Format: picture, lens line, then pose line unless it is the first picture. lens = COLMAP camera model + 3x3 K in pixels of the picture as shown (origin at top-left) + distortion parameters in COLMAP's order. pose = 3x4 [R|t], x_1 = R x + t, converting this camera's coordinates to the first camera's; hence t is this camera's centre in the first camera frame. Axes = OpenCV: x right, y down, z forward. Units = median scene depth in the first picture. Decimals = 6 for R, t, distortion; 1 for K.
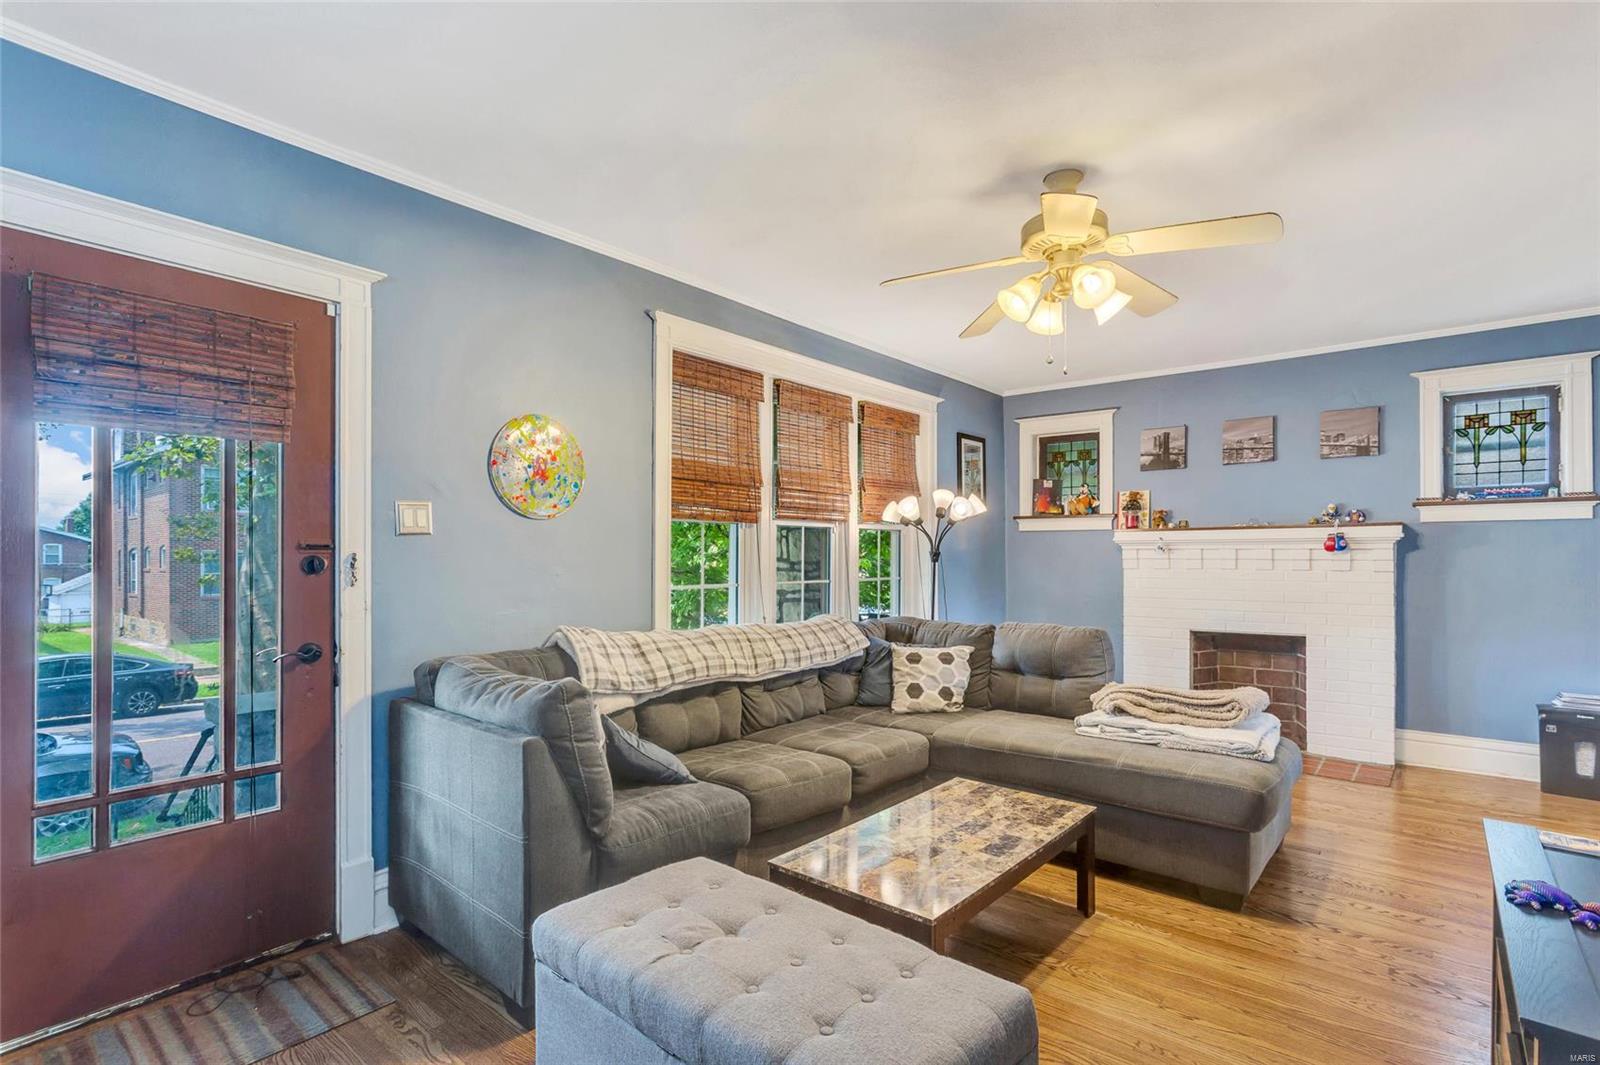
lens RADIAL K [[772.5, 0, 799.5], [0, 772.5, 539.0], [0, 0, 1]] dist [0.001505, 0.000703]
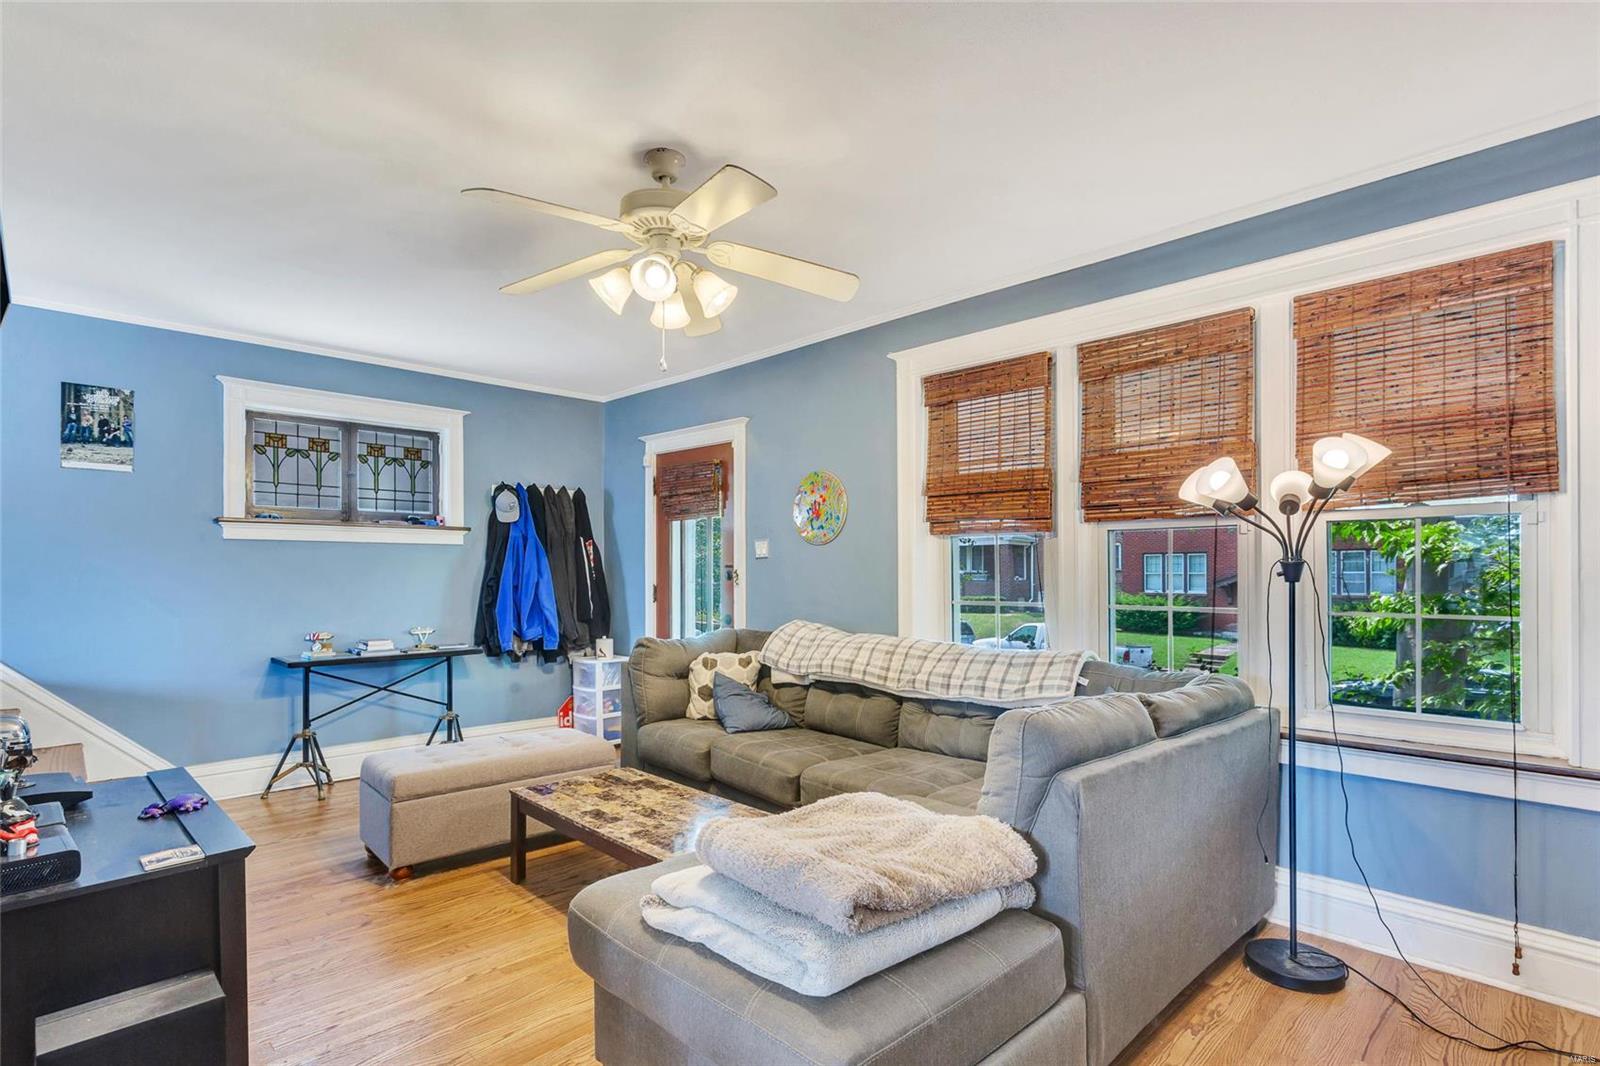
lens RADIAL K [[792.3, 0, 792.1], [0, 792.3, 561.1], [0, 0, 1]] dist [-0.002073, 0.000056]
pose [[-0.096389, -0.008712, -0.995306, 0.821485], [0.023827, 0.999655, -0.011057, 0.013673], [0.995058, -0.024781, -0.096149, 0.803049]]
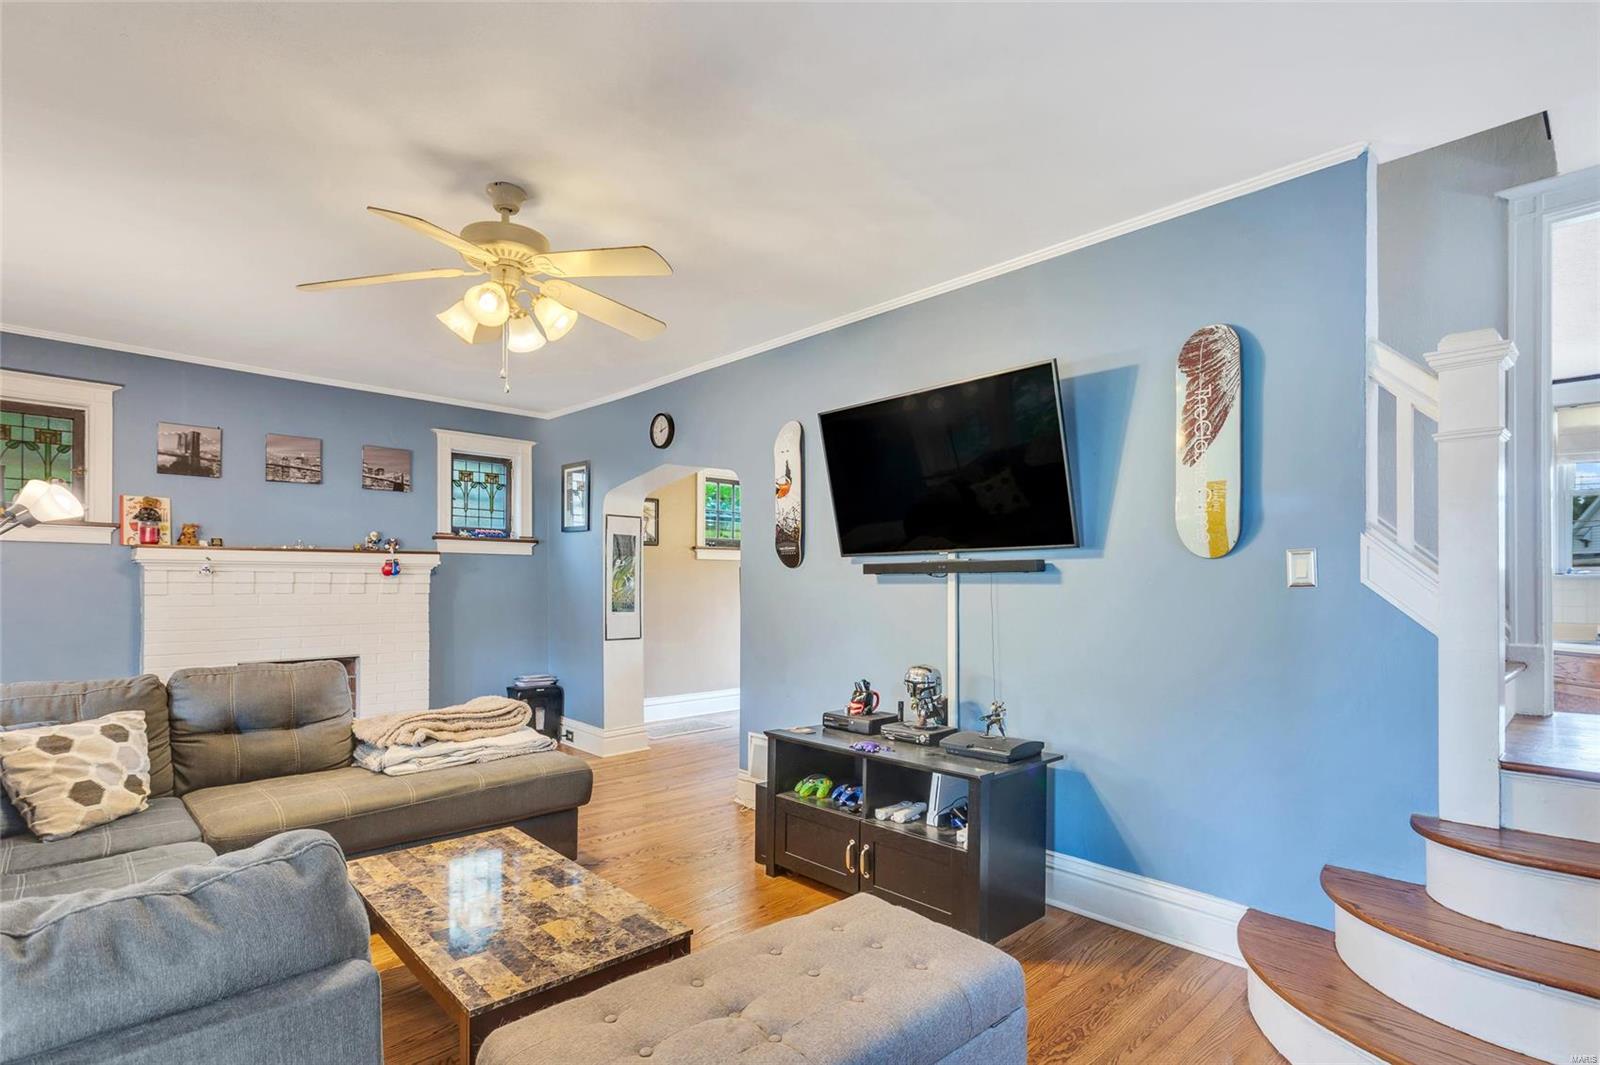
lens RADIAL K [[777.4, 0, 791.3], [0, 777.4, 579.7], [0, 0, 1]] dist [-0.000494, 0.001744]
pose [[0.110702, 0.004462, 0.993844, -0.385001], [-0.026119, 0.999658, -0.001579, 0.009255], [-0.993510, -0.025783, 0.110780, 0.342955]]
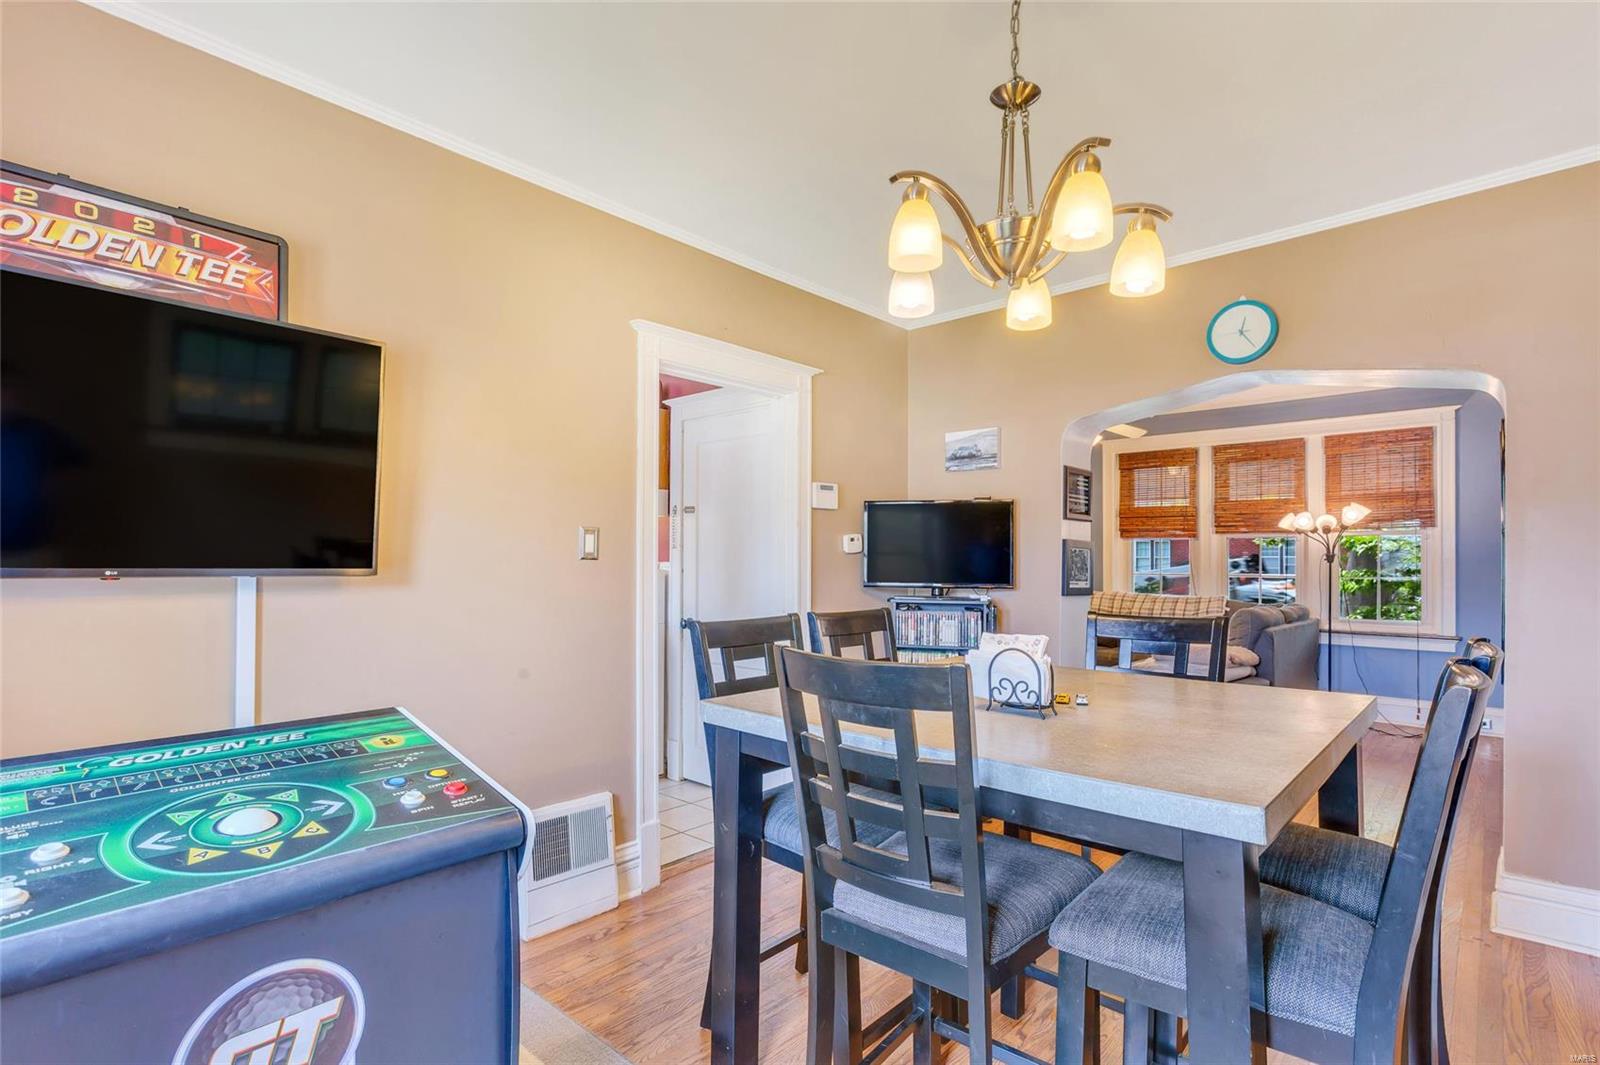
lens RADIAL K [[772.5, 0, 799.5], [0, 772.5, 539.0], [0, 0, 1]] dist [0.001505, 0.000703]
pose [[-0.028337, -0.019372, -0.999411, 1.639724], [0.017113, 0.999656, -0.019862, -0.000280], [0.999452, -0.017665, -0.027995, 0.183364]]
